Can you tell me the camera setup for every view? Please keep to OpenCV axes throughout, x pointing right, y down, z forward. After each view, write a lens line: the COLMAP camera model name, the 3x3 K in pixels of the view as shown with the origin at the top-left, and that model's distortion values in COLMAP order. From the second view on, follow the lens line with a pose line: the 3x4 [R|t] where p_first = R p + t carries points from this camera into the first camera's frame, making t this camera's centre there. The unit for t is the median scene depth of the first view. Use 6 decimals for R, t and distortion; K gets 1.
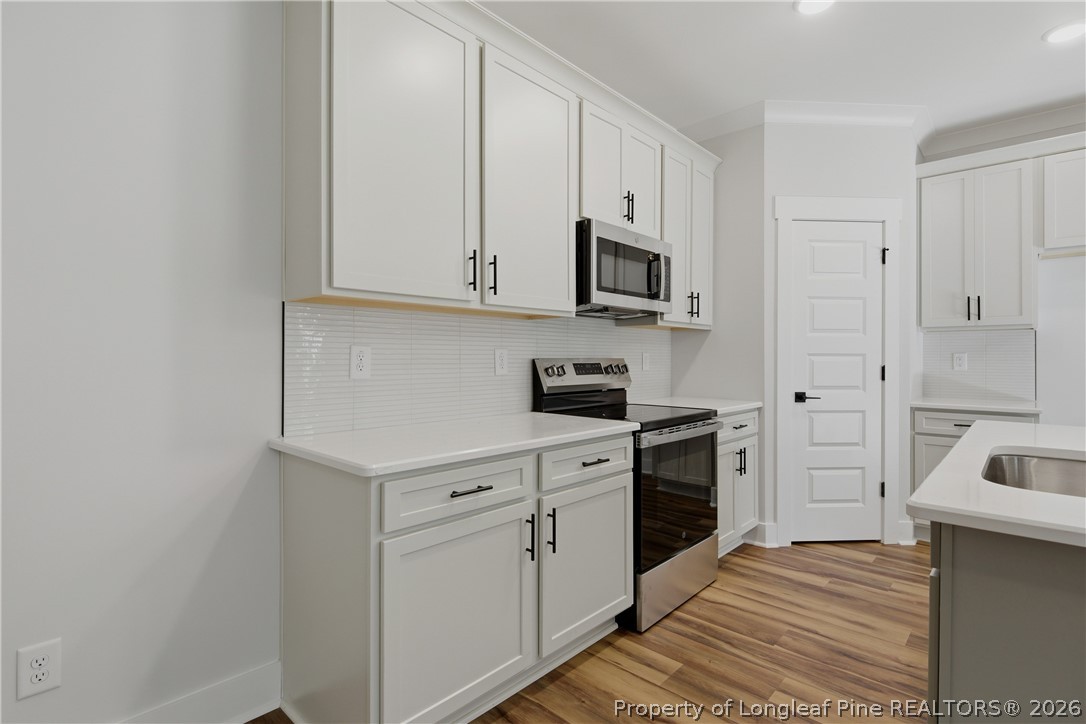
lens RADIAL K [[527.0, 0, 543.0], [0, 527.0, 353.3], [0, 0, 1]] dist [0.002270, -0.002185]
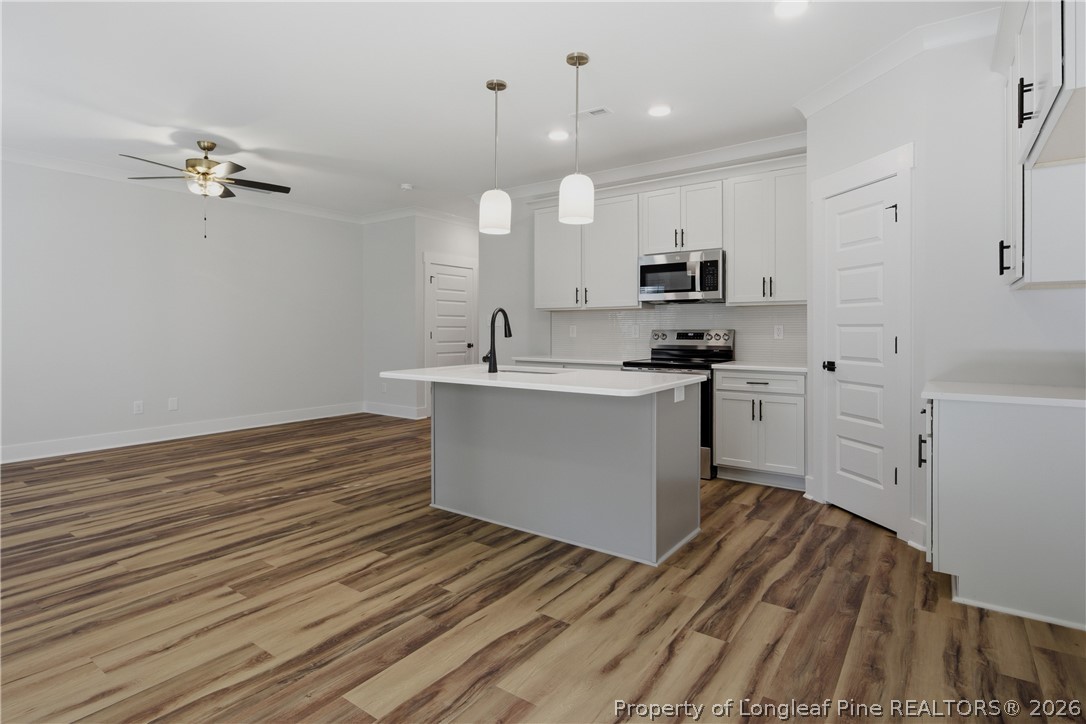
lens RADIAL K [[557.1, 0, 544.6], [0, 557.1, 332.4], [0, 0, 1]] dist [-0.003381, -0.000838]
pose [[0.124145, 0.001670, -0.992263, 1.893023], [0.007915, 0.999965, 0.002673, 0.010638], [0.992233, -0.008186, 0.124127, 0.371601]]
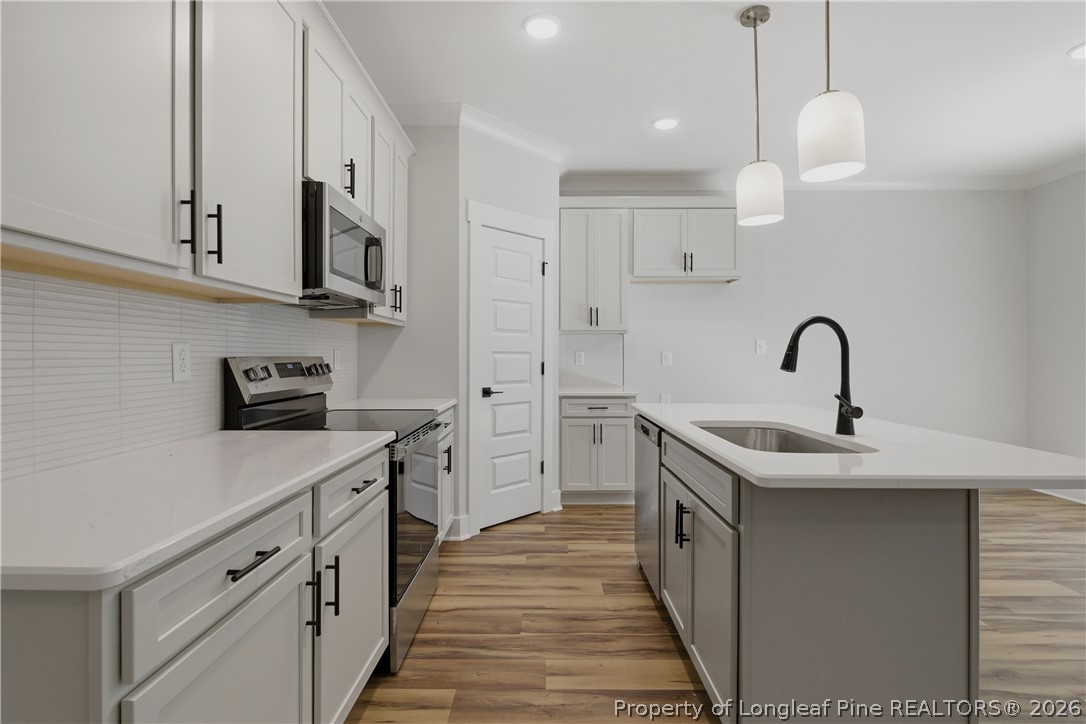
lens RADIAL K [[527.0, 0, 543.0], [0, 527.0, 353.3], [0, 0, 1]] dist [0.002270, -0.002185]
pose [[0.738955, 0.001025, 0.673754, -0.183696], [-0.004484, 0.999984, 0.003397, 0.000205], [-0.673740, -0.005531, 0.738948, 0.168318]]
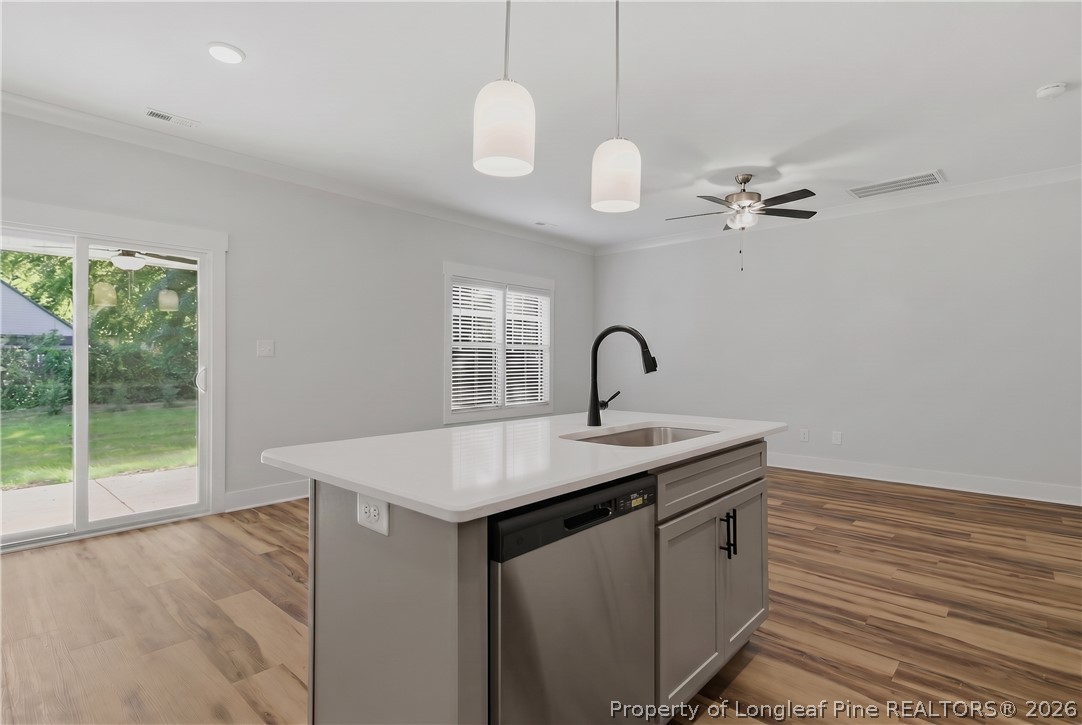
lens RADIAL K [[536.0, 0, 541.0], [0, 536.0, 362.5], [0, 0, 1]] dist [-0.000507, -0.000770]
pose [[-0.999930, -0.006060, -0.010137, 0.675119], [-0.006020, 0.999974, -0.003955, 0.012361], [0.010160, -0.003893, -0.999941, 1.235773]]
